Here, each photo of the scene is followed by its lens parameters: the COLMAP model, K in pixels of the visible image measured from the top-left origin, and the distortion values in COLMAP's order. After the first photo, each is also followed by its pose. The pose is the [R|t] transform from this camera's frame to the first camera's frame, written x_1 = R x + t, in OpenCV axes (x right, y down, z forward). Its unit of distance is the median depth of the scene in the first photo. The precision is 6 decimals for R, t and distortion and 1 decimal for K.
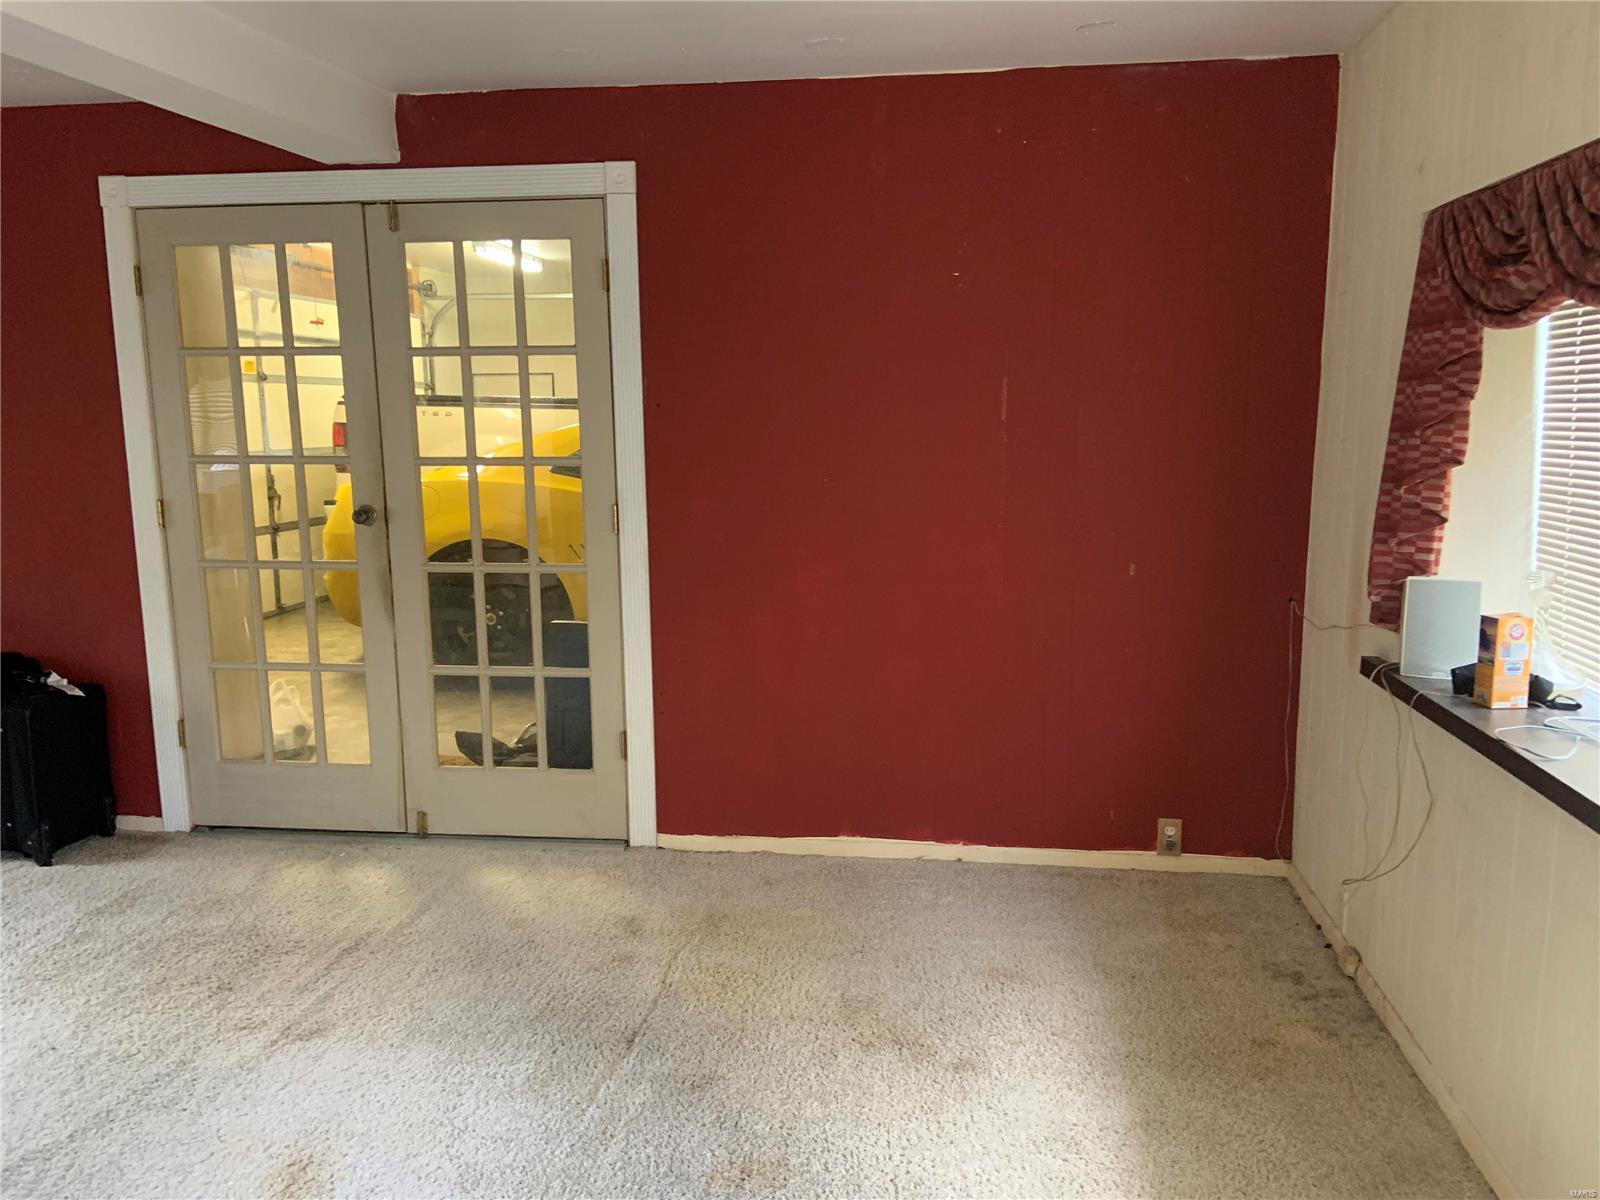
lens RADIAL K [[1199.8, 0, 778.3], [0, 1199.8, 602.5], [0, 0, 1]] dist [0.118616, -0.150317]
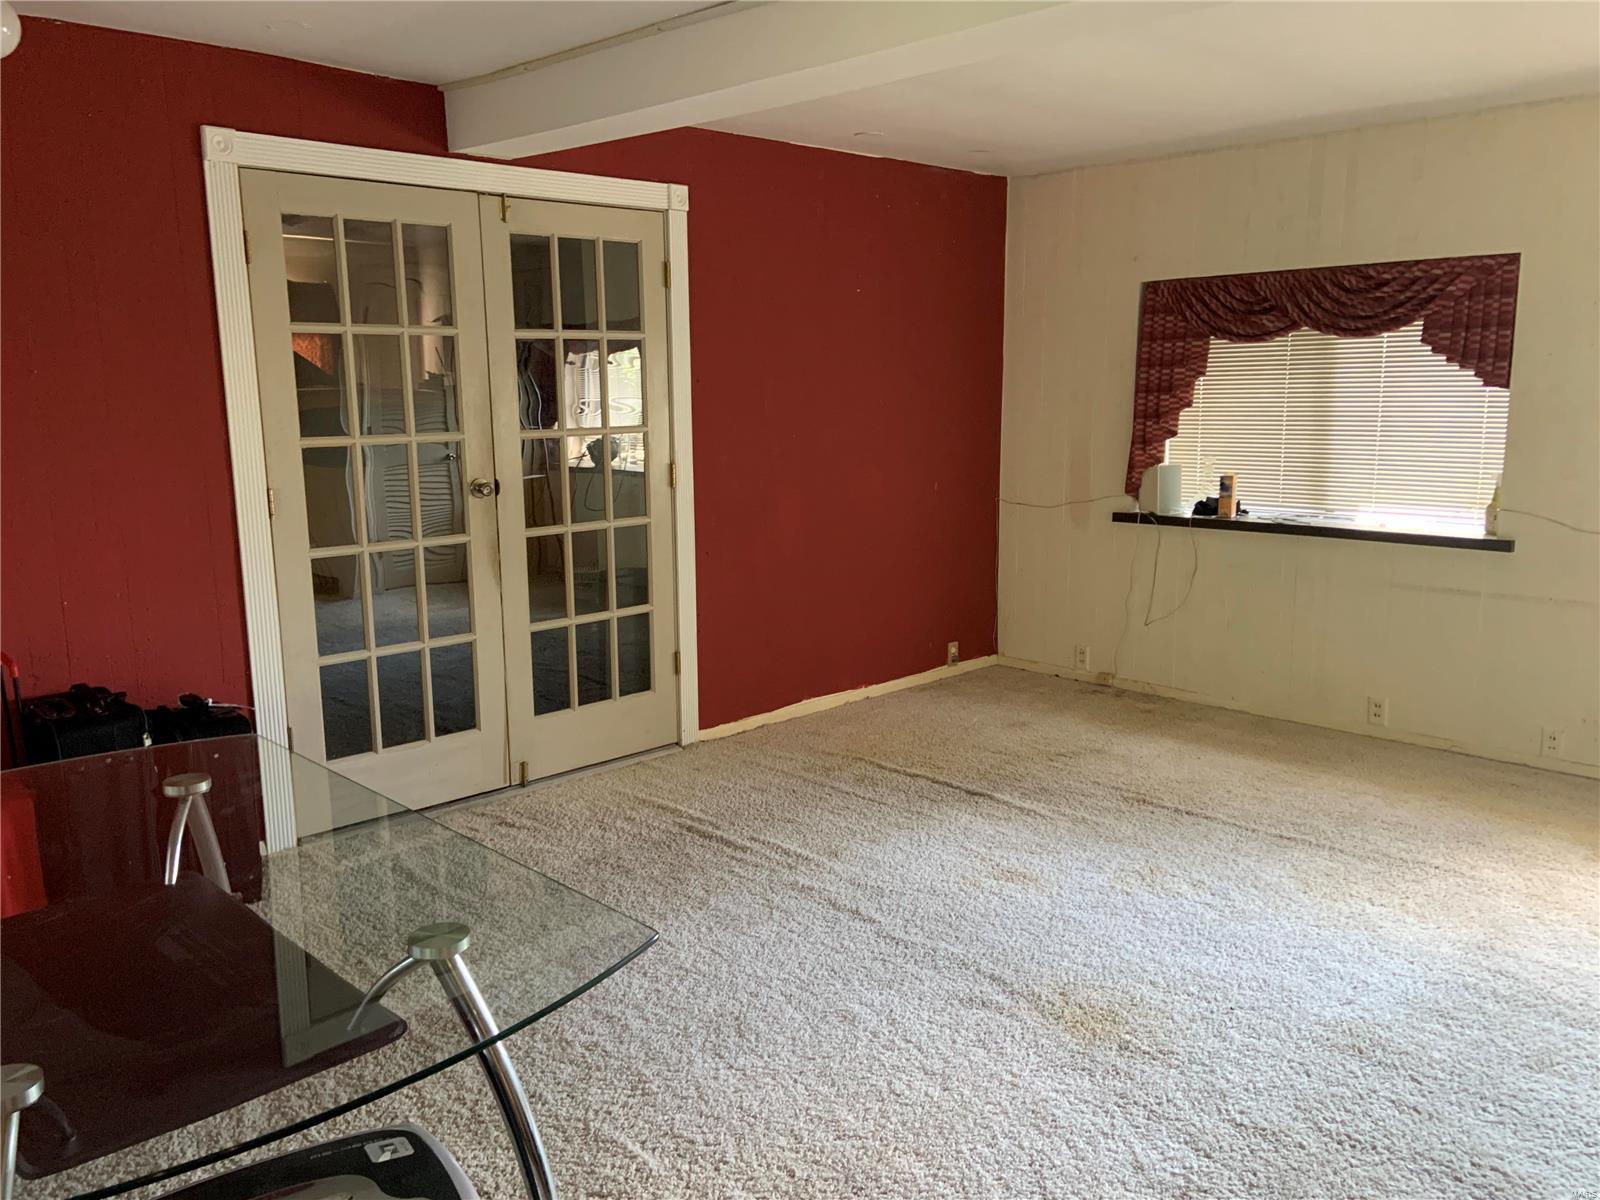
lens RADIAL K [[1285.7, 0, 800.0], [0, 1285.7, 600.0], [0, 0, 1]] dist [0.067043, -0.000310]
pose [[0.627731, -0.135605, 0.766528, -1.067734], [0.130416, 0.989112, 0.068181, -0.016251], [-0.767428, 0.057168, 0.638581, 0.081063]]
